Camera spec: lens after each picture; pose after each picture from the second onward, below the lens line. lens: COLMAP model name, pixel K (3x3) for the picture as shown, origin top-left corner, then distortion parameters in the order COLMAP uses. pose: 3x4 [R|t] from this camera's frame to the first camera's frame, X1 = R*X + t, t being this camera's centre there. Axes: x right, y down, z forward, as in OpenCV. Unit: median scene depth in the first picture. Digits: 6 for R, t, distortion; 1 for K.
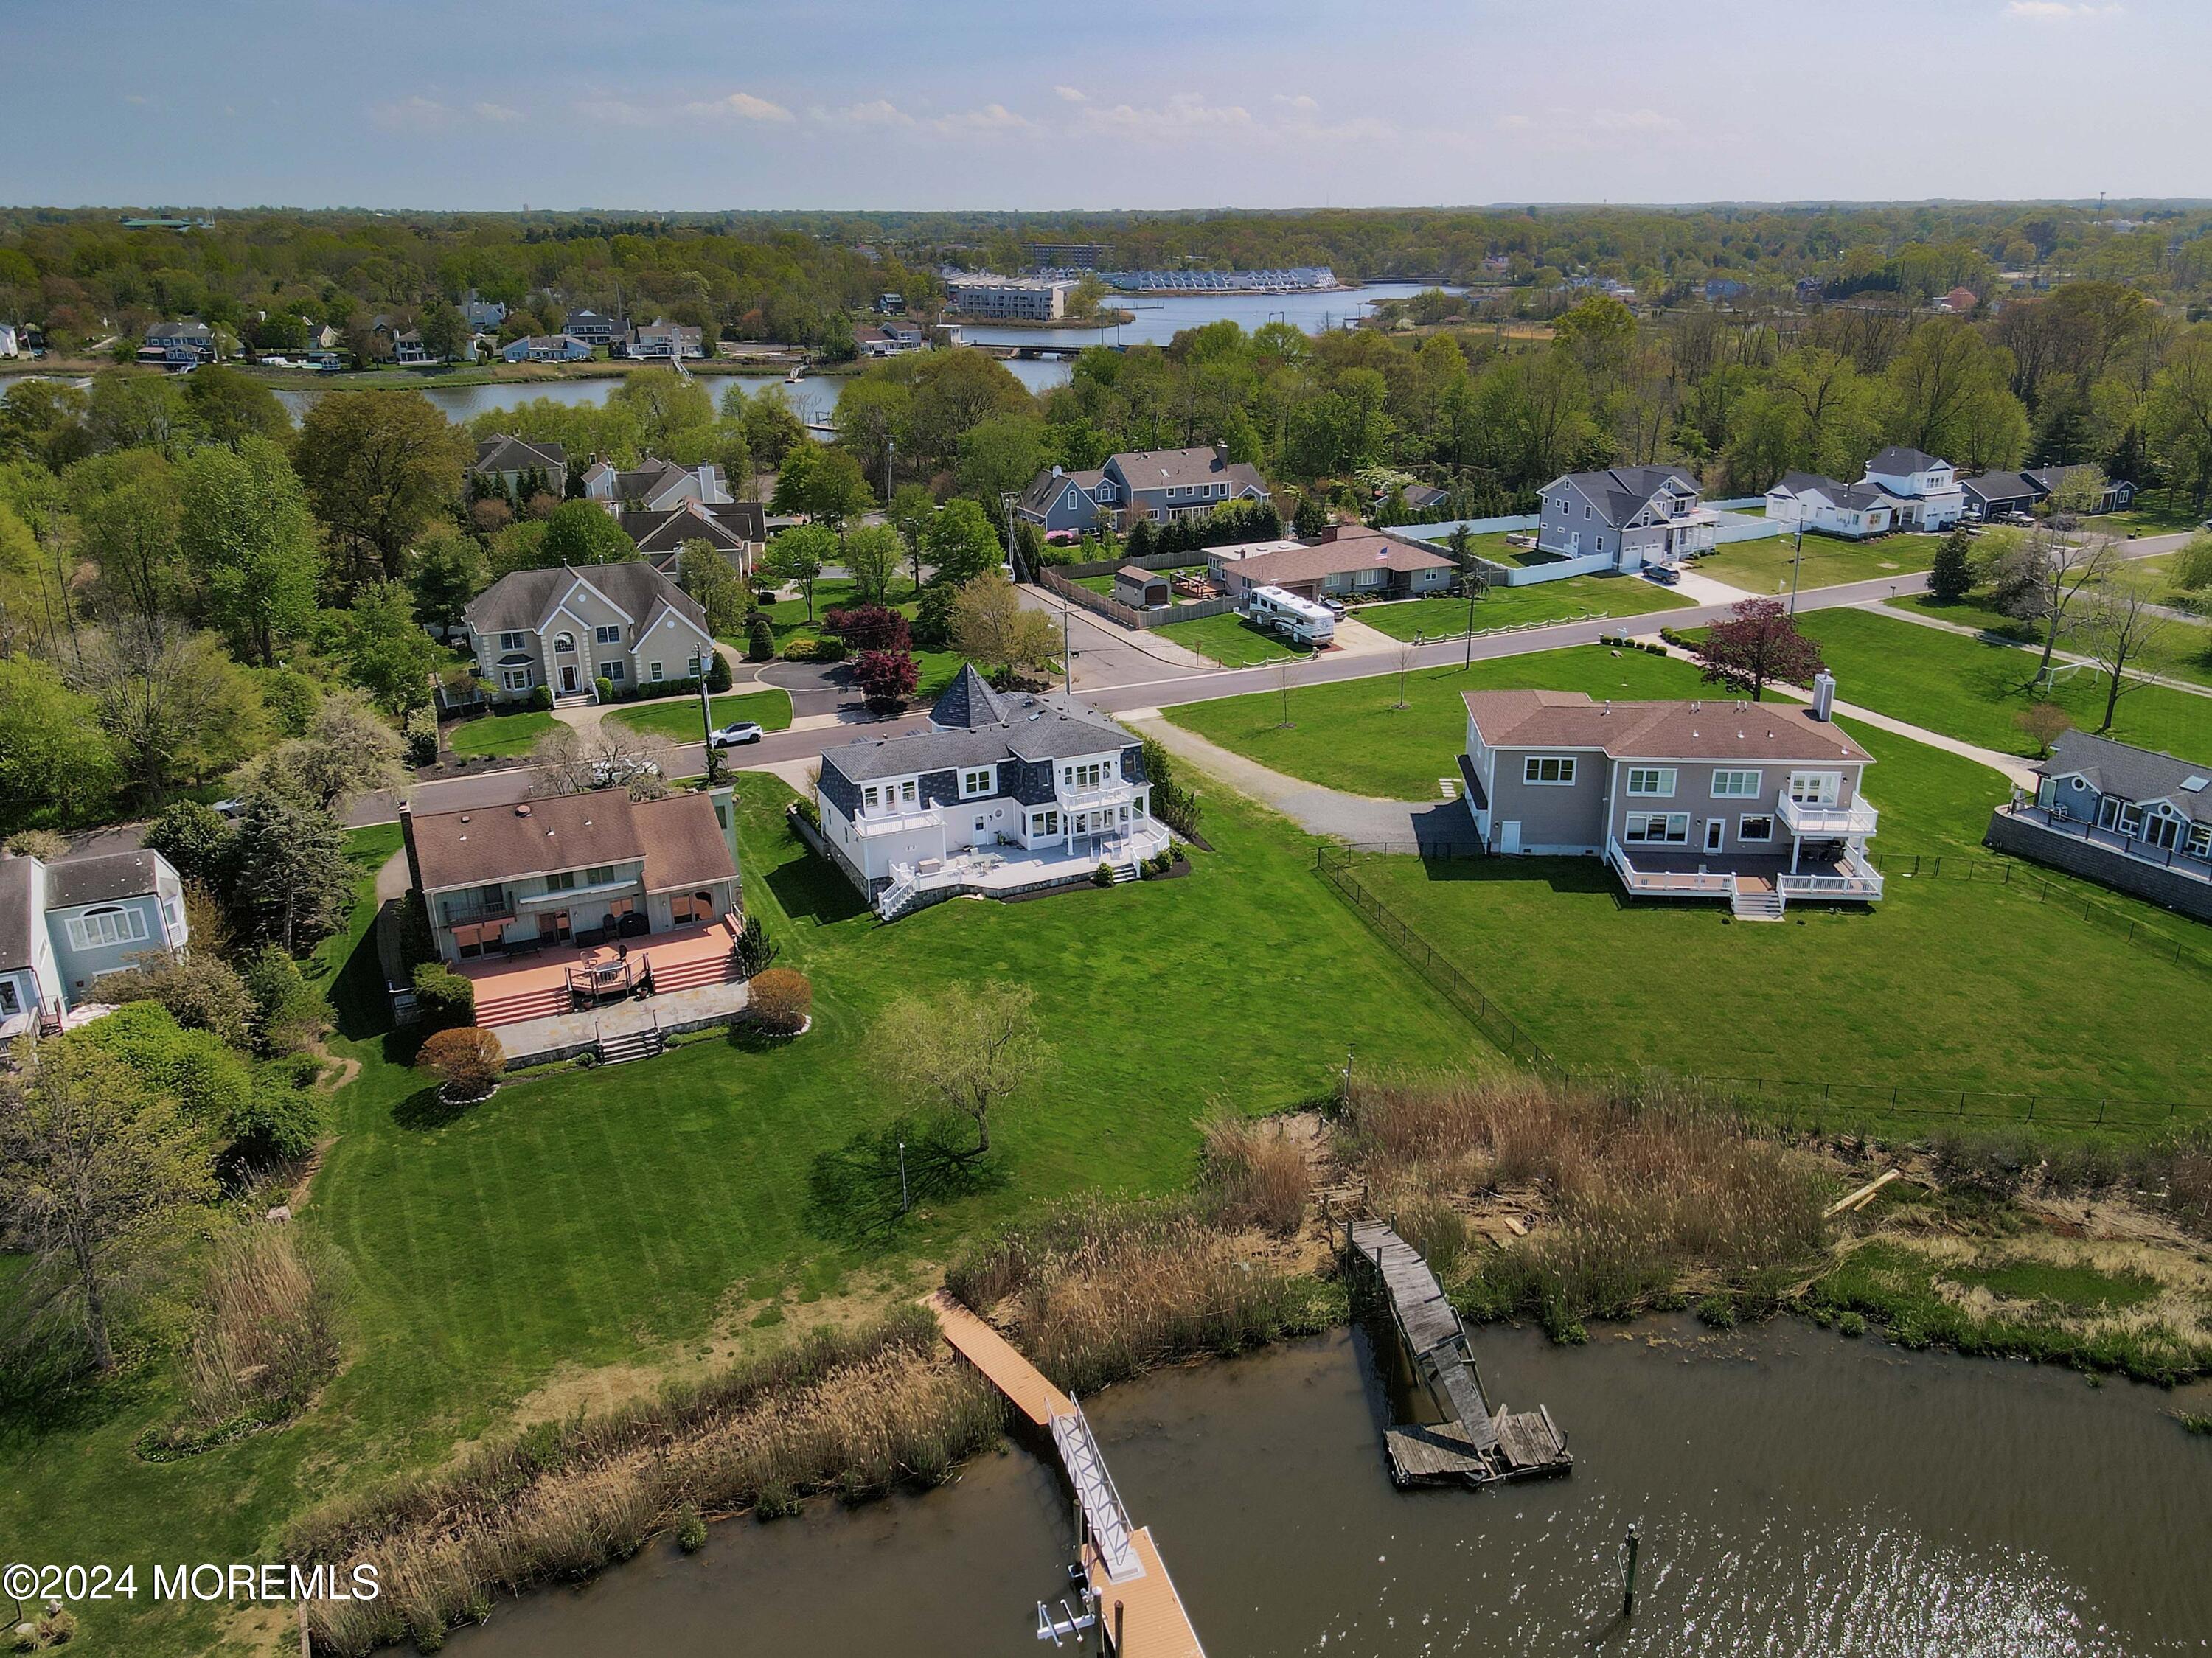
lens RADIAL K [[1551.4, 0, 1052.7], [0, 1551.4, 826.1], [0, 0, 1]] dist [0.008047, 0.002084]
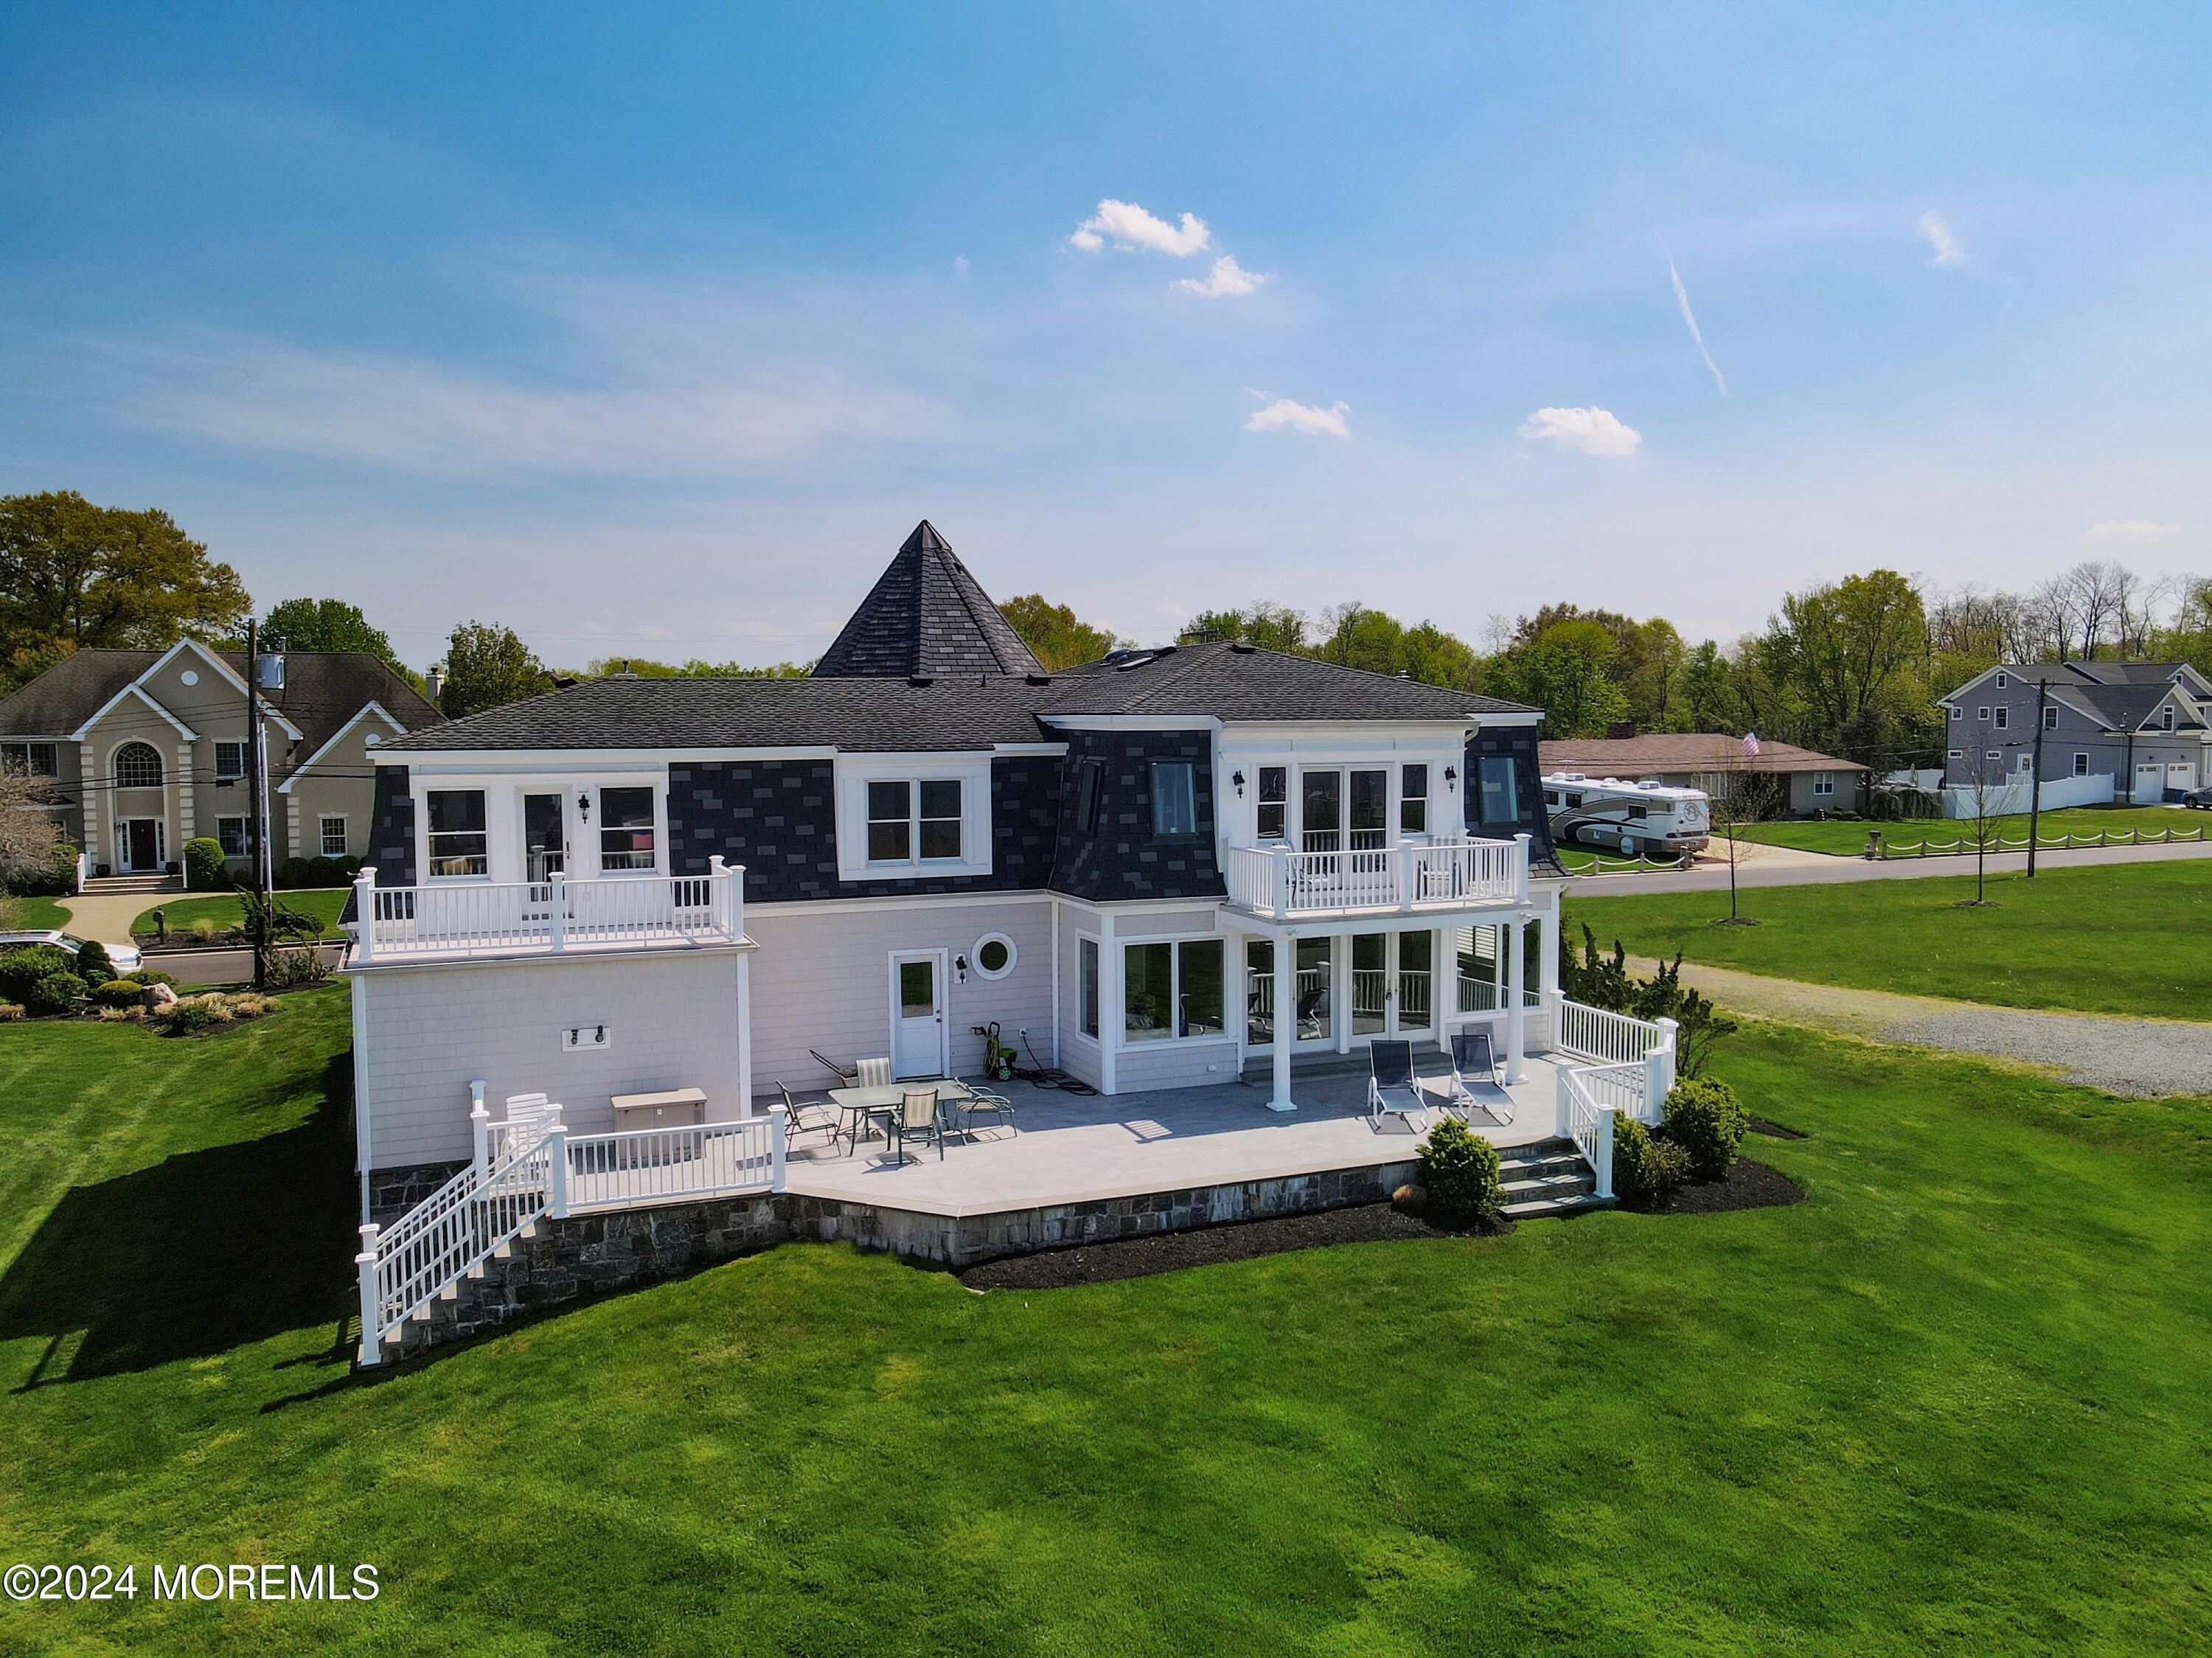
lens RADIAL K [[1623.1, 0, 1082.5], [0, 1623.1, 841.2], [0, 0, 1]] dist [0.016402, -0.001006]
pose [[0.999331, 0.015546, -0.033094, -0.011795], [-0.024062, 0.961115, -0.275099, 0.048449], [0.027531, 0.275712, 0.960846, 0.745192]]
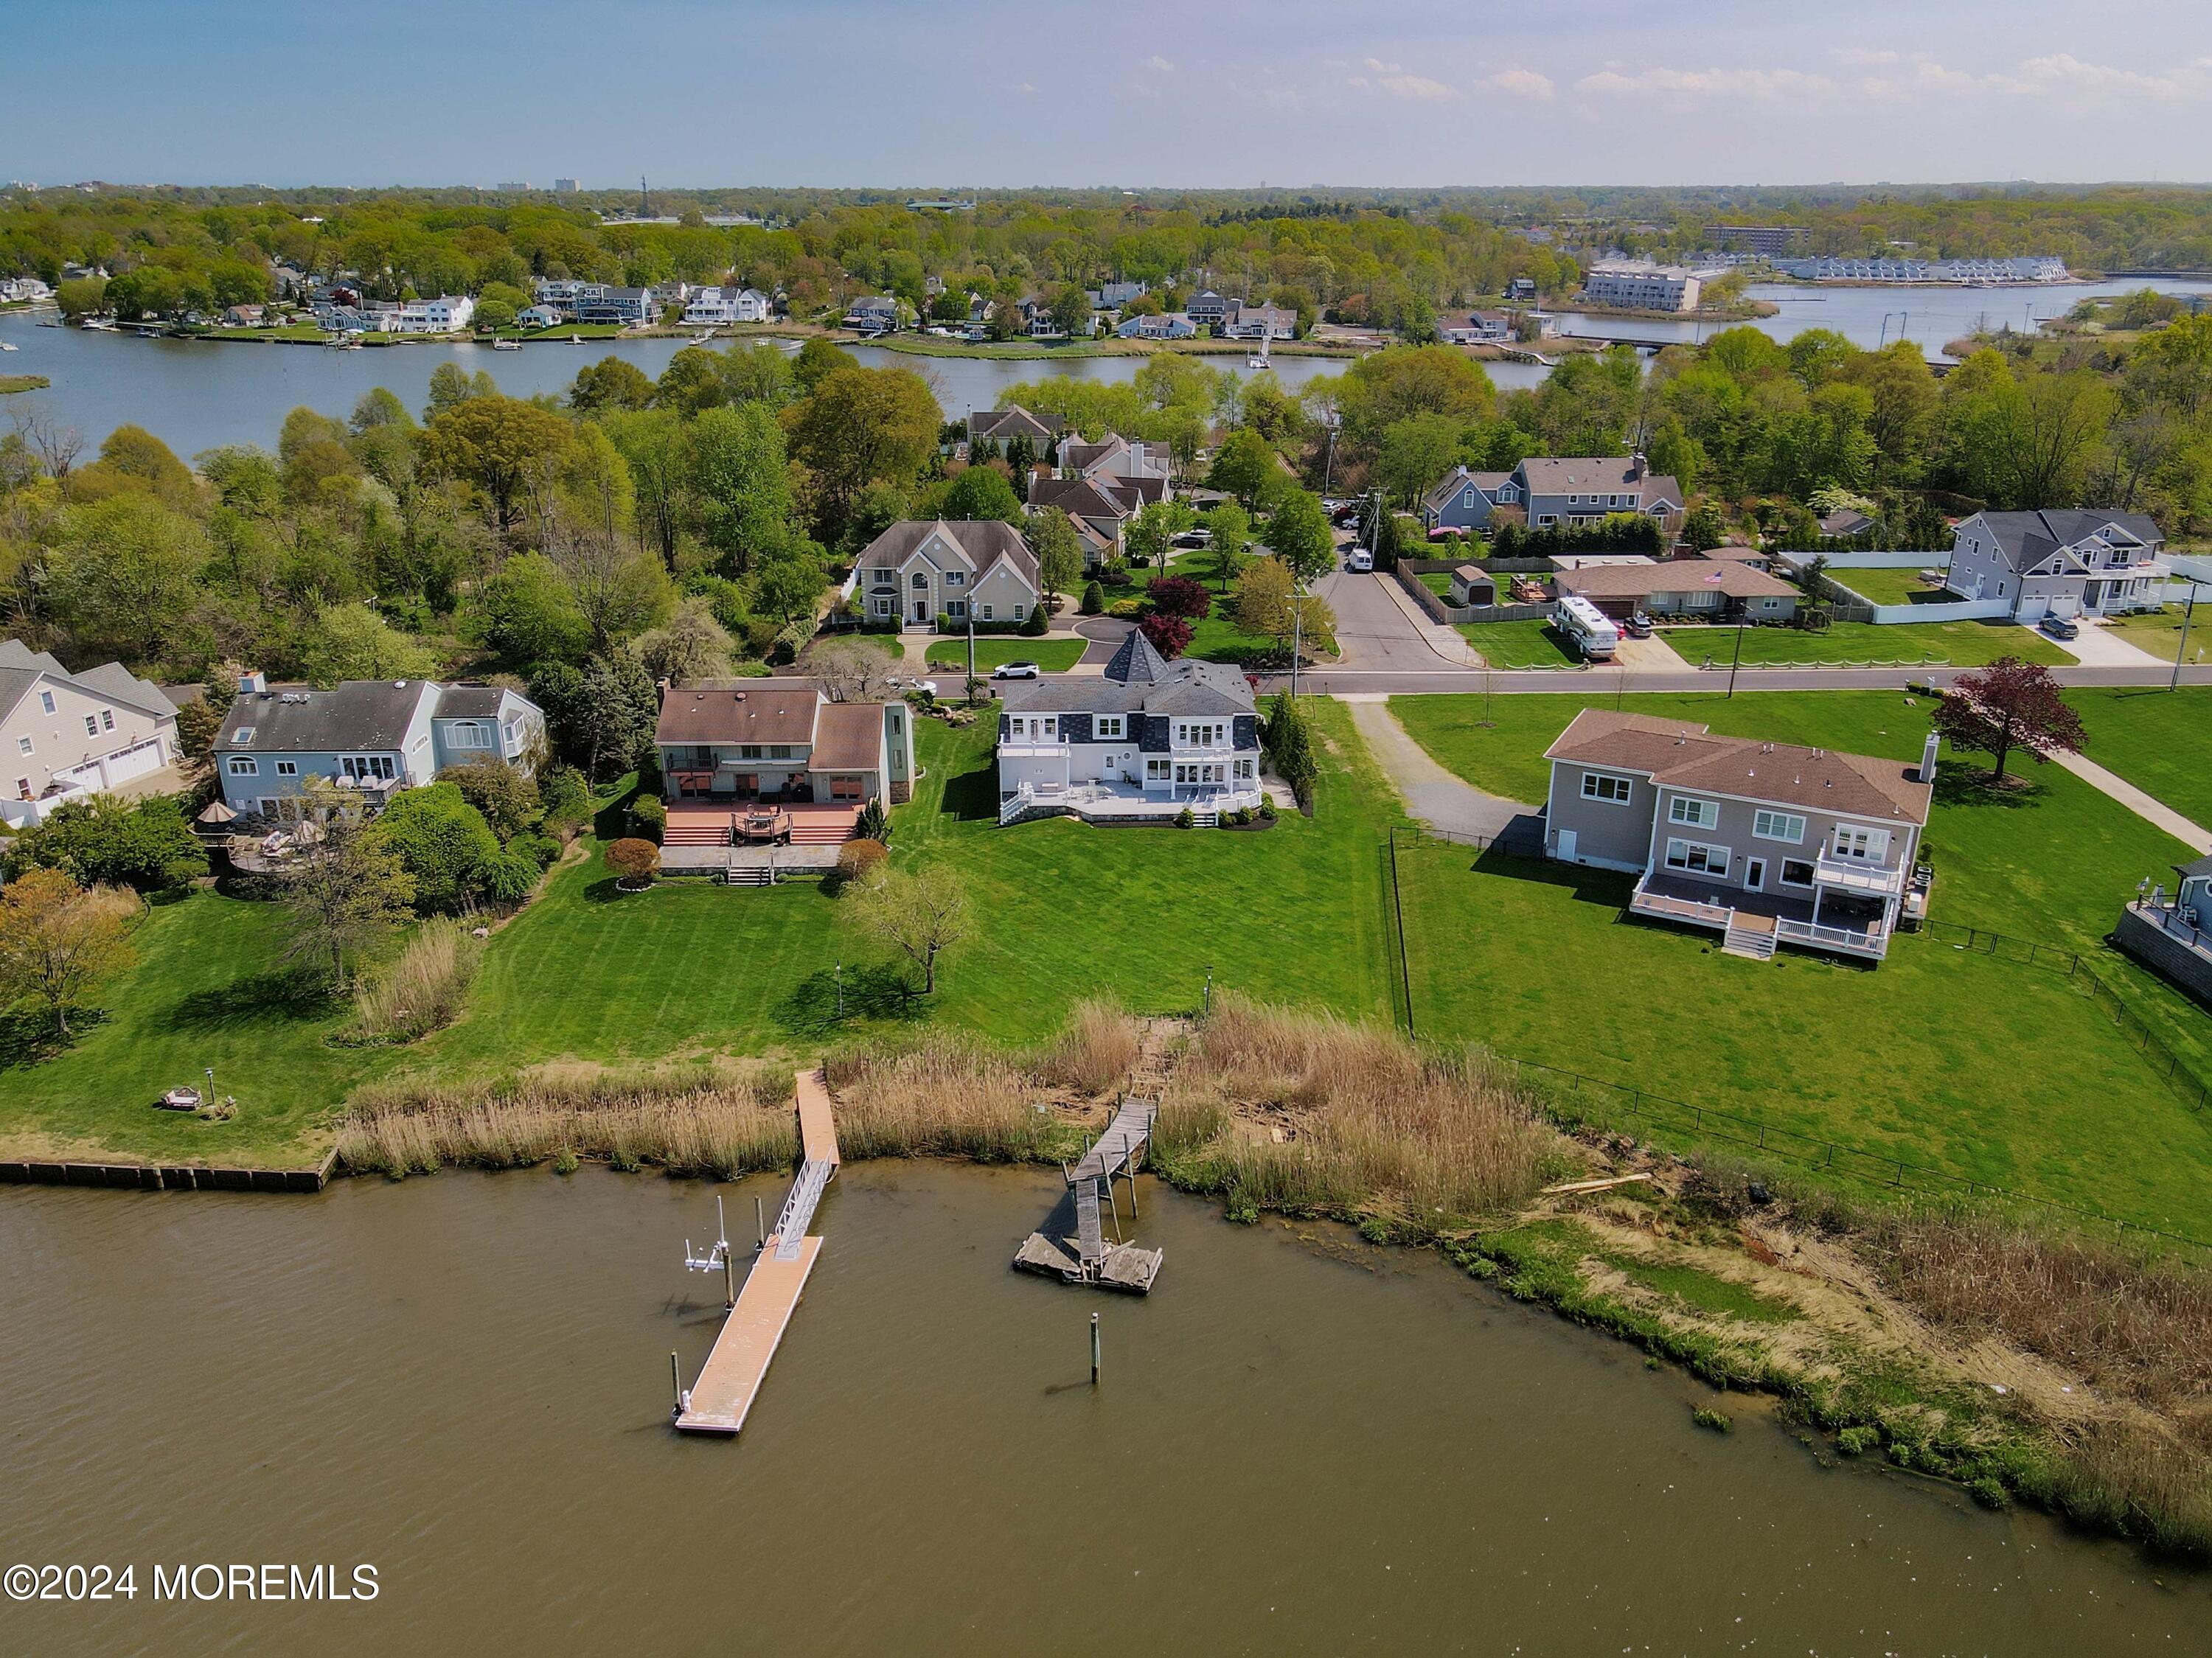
lens RADIAL K [[1518.9, 0, 1055.1], [0, 1518.9, 774.9], [0, 0, 1]] dist [0.023028, 0.003979]
pose [[0.916599, 0.147005, -0.371801, 0.354489], [-0.151056, 0.988354, 0.018384, -0.006910], [0.370173, 0.039312, 0.928130, -0.101573]]
